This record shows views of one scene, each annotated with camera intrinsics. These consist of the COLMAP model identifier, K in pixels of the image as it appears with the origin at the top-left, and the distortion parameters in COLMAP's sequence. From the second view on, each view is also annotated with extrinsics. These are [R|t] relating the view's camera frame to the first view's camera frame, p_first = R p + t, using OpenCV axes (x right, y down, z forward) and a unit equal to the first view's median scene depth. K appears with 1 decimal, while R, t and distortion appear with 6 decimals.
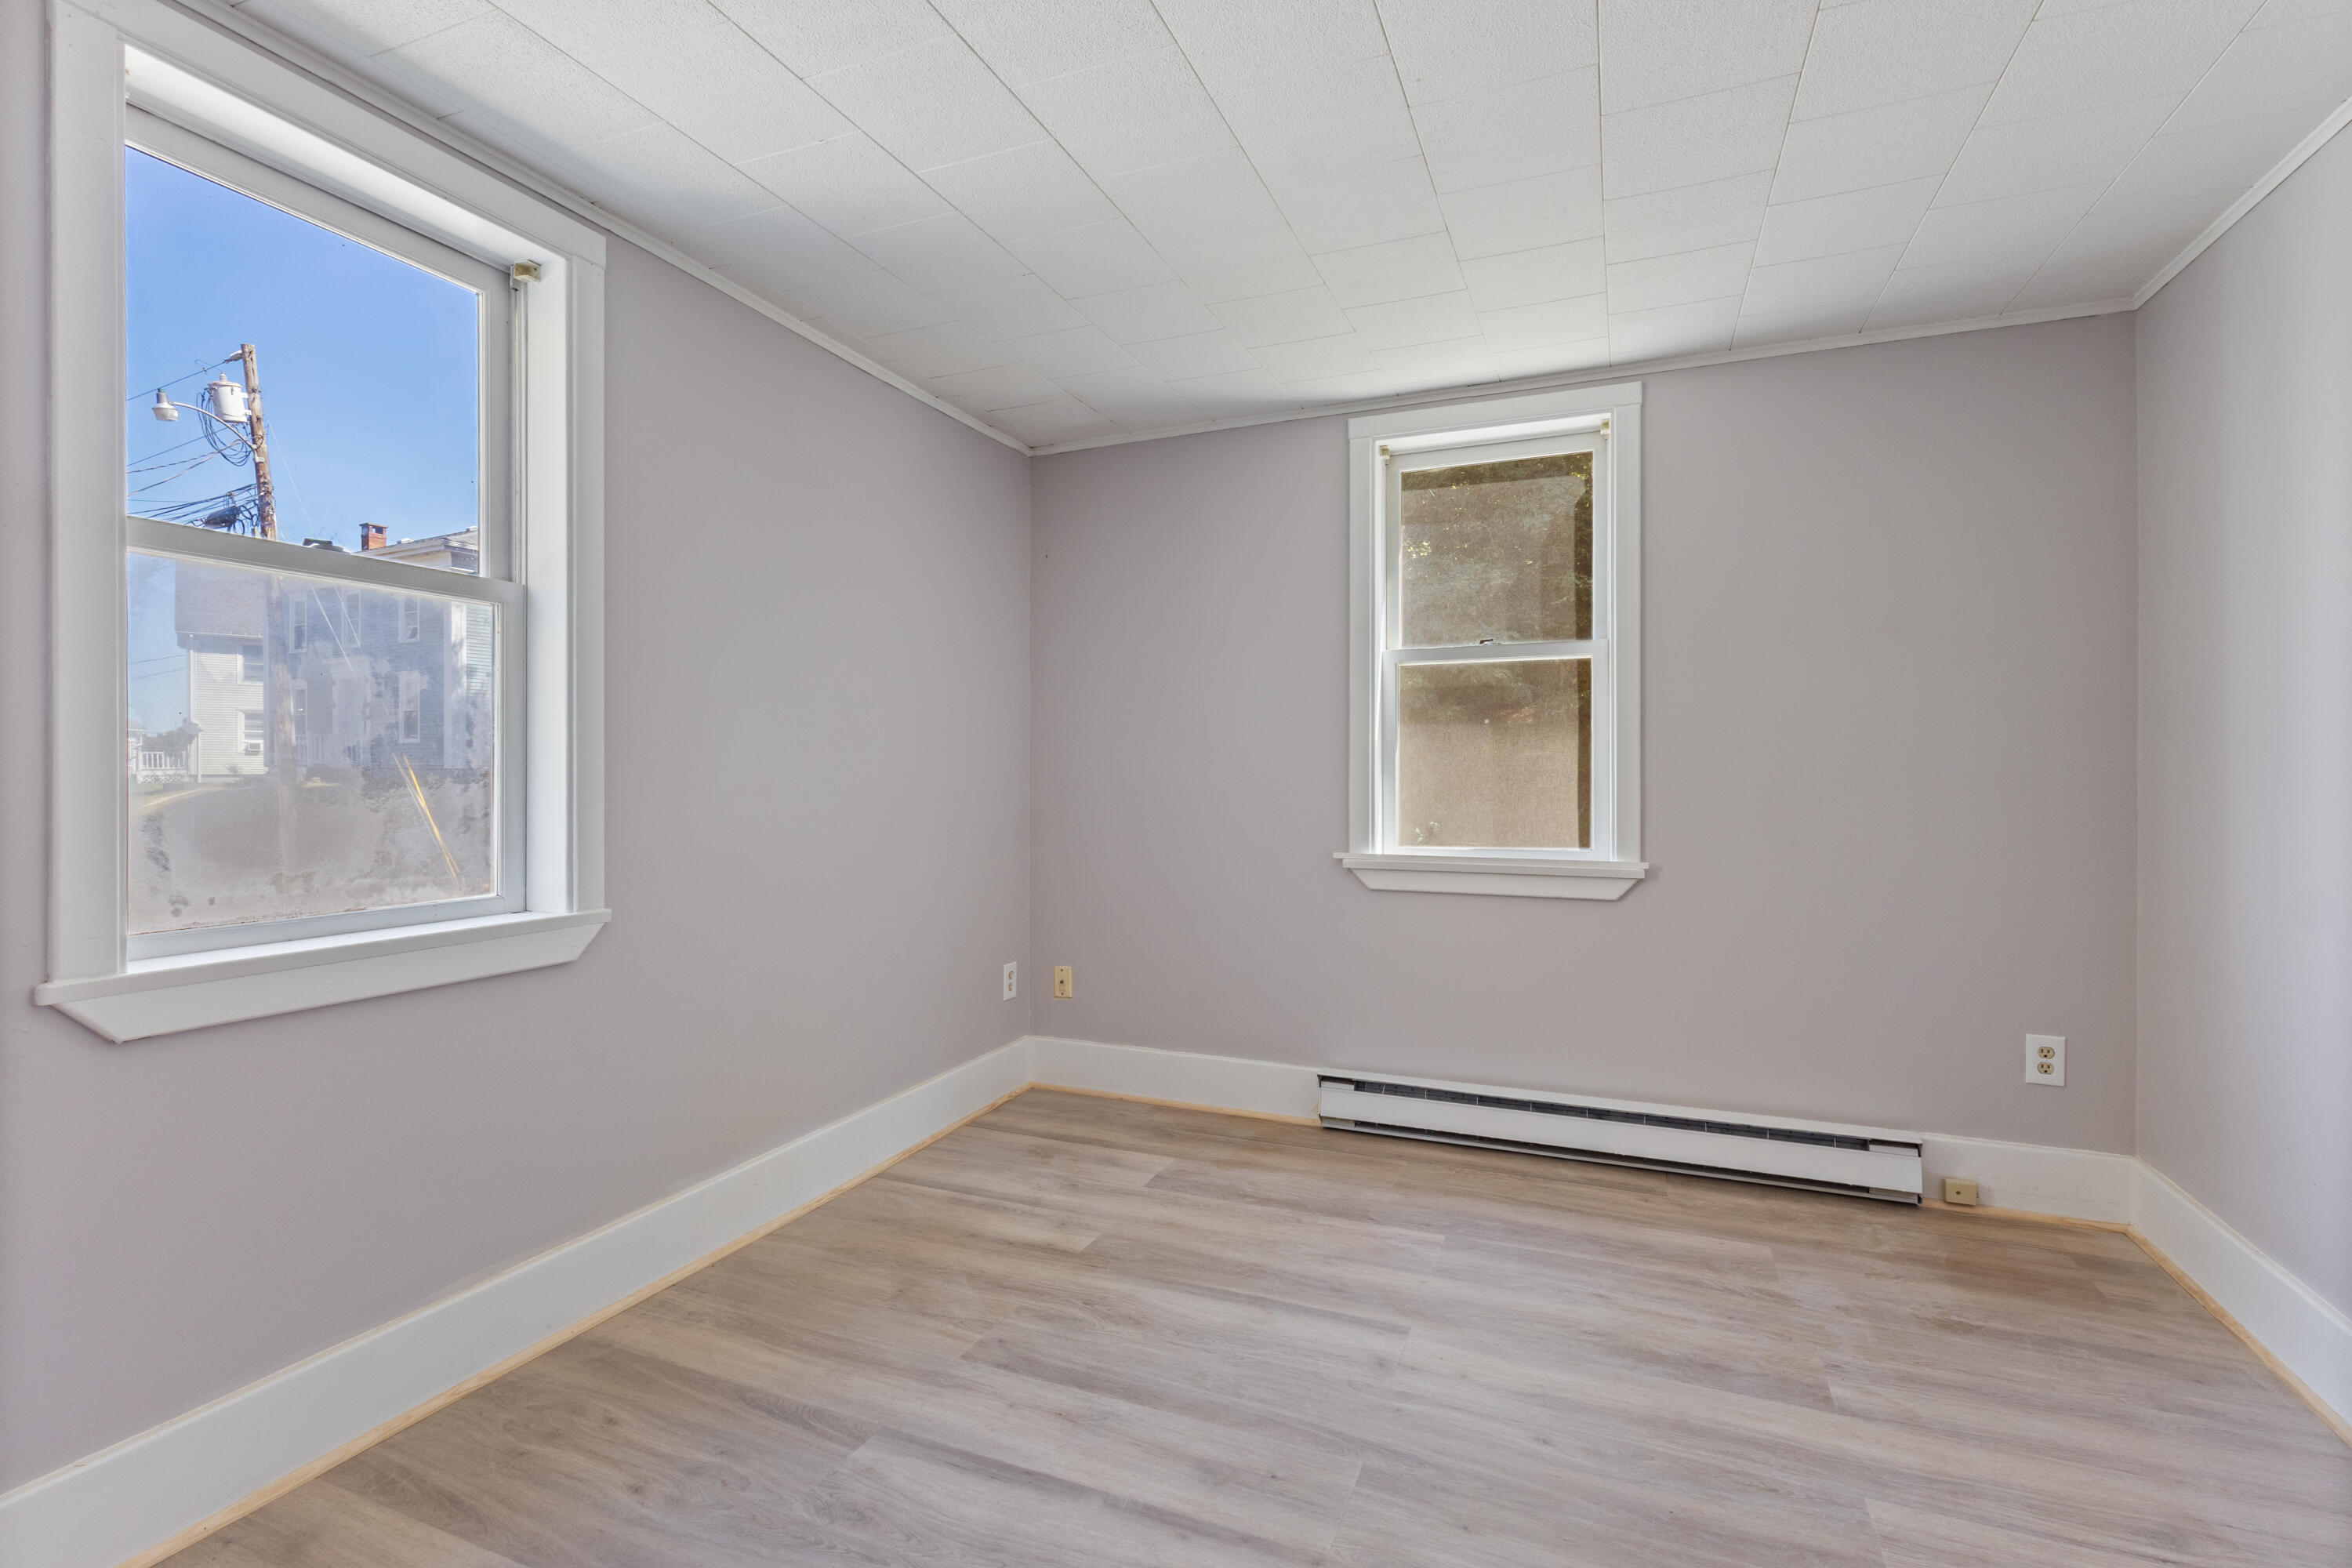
lens RADIAL K [[1079.9, 0, 1176.5], [0, 1079.9, 779.2], [0, 0, 1]] dist [-0.000488, 0.002225]
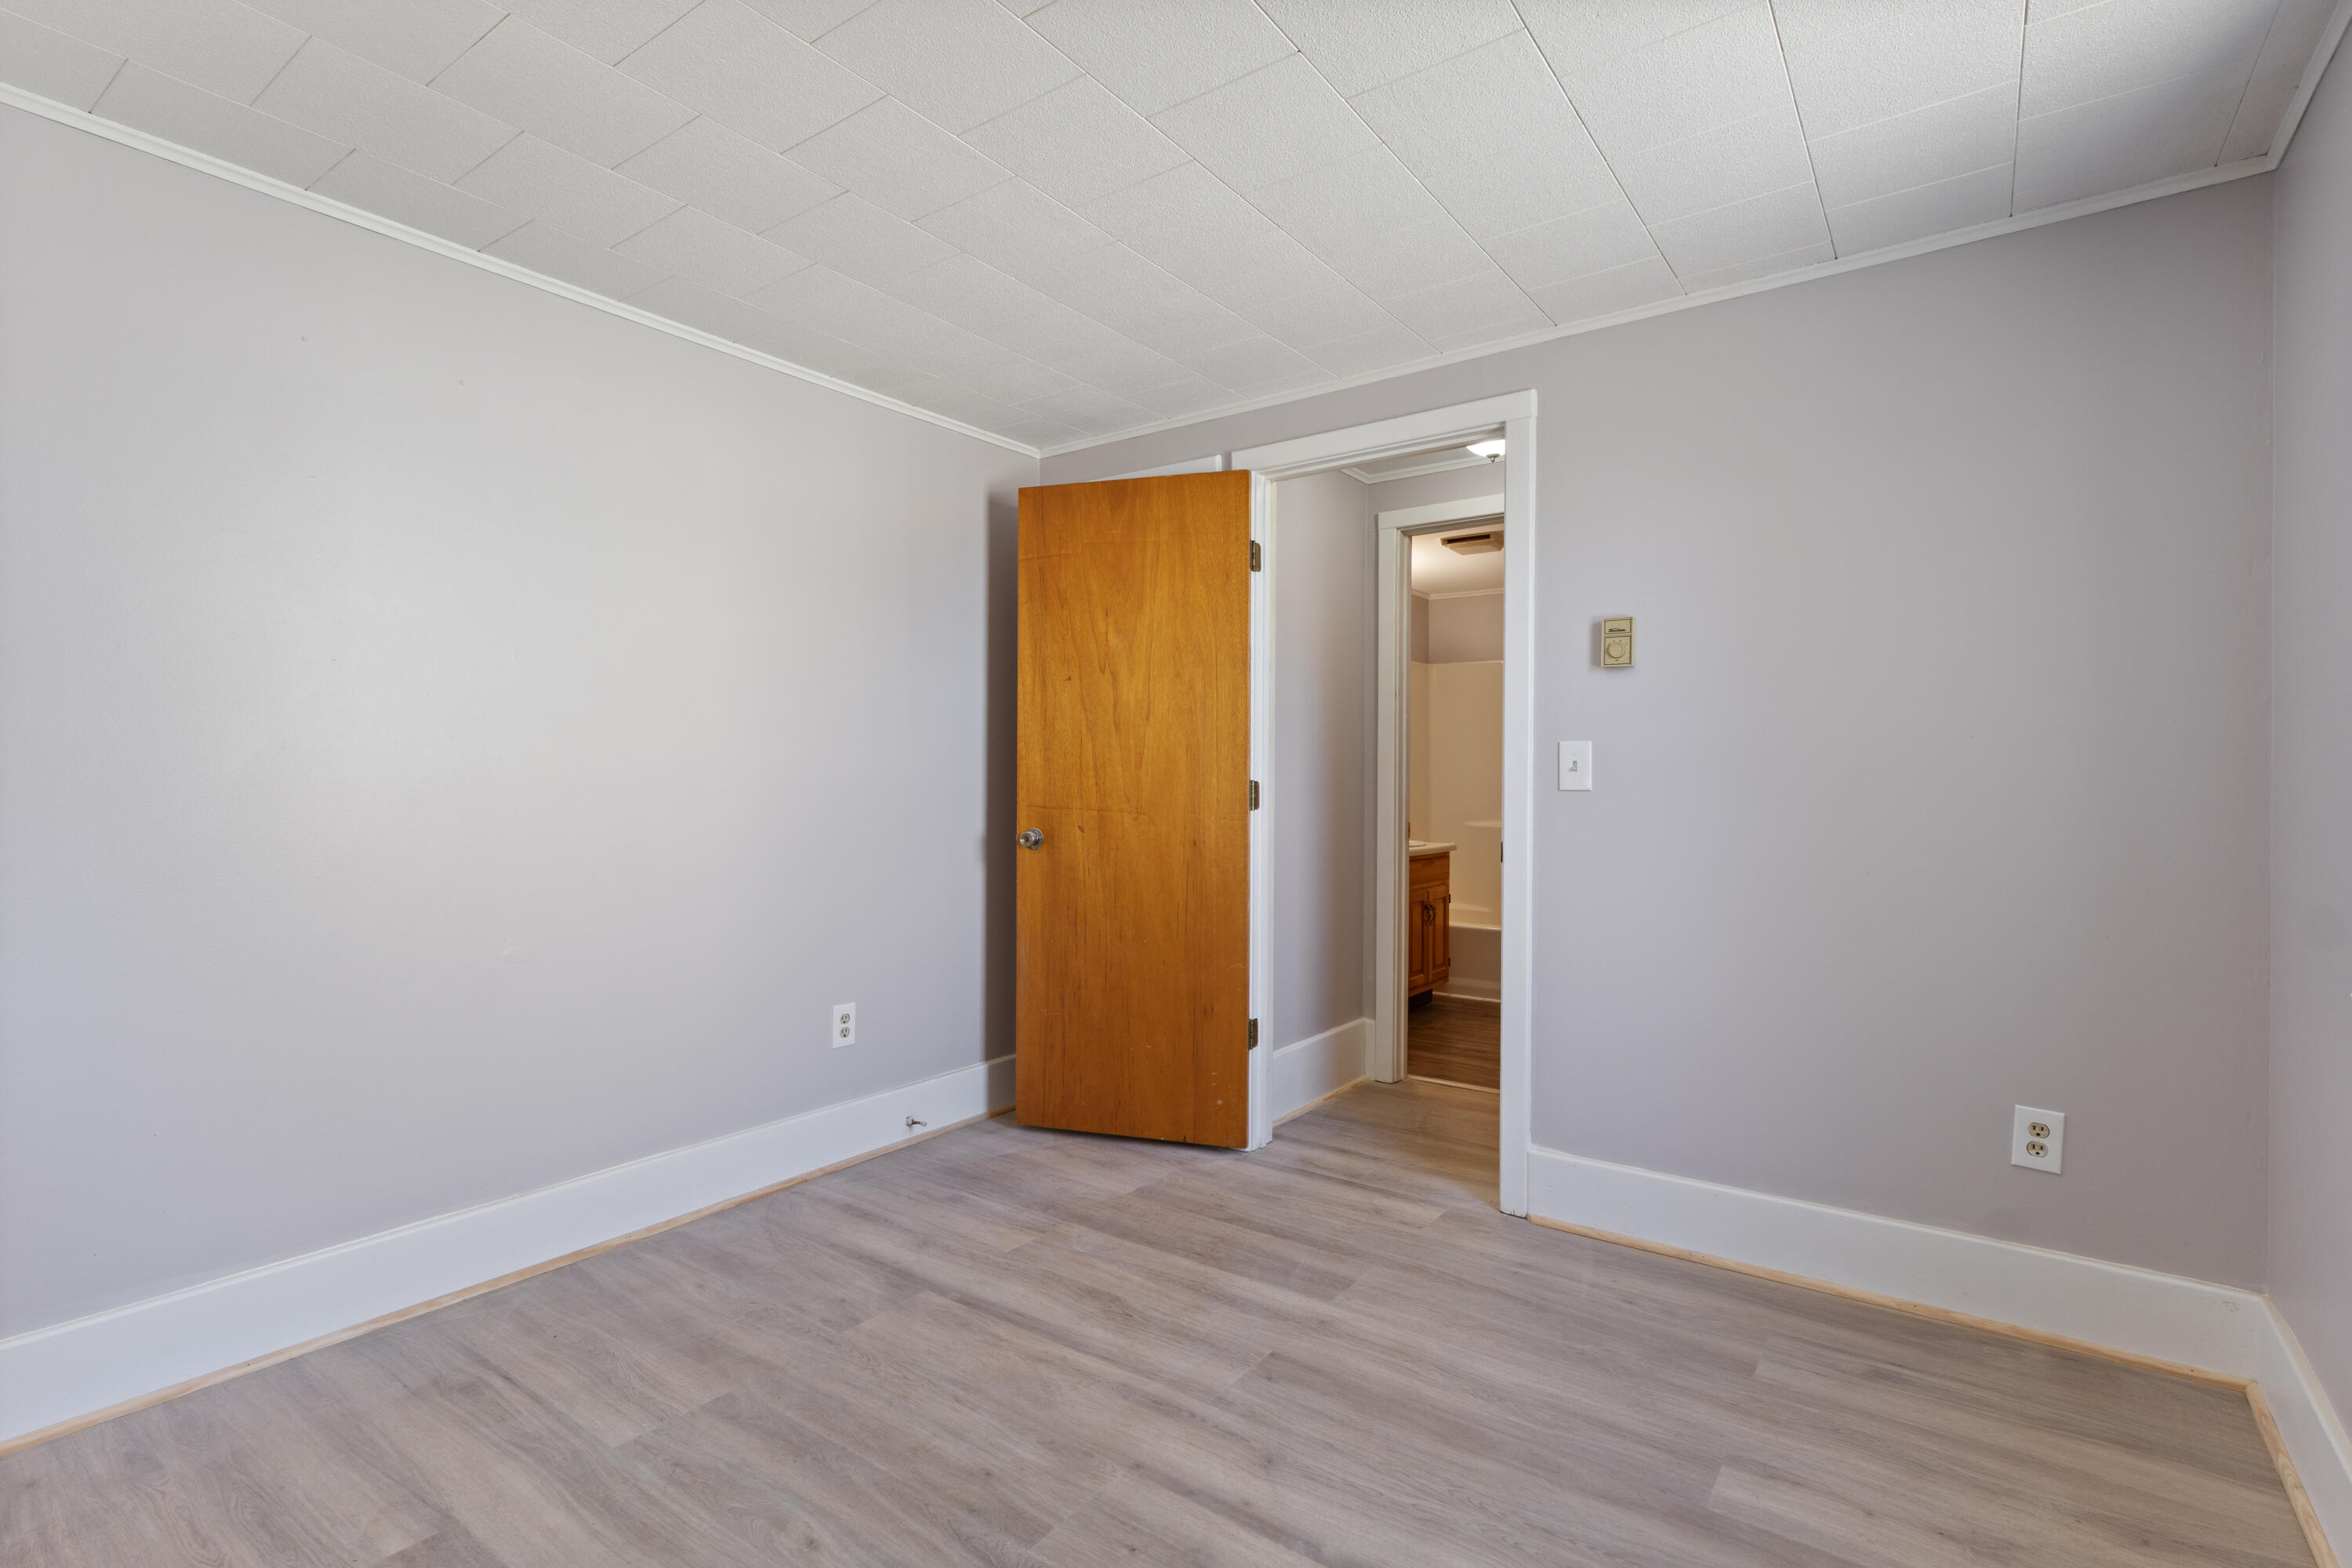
lens RADIAL K [[1079.9, 0, 1175.5], [0, 1079.9, 778.3], [0, 0, 1]] dist [-0.000488, 0.002225]
pose [[-0.974255, -0.005183, 0.225389, -0.154109], [-0.004550, 0.999984, 0.003331, -0.011424], [-0.225403, 0.002220, -0.974263, 1.958050]]
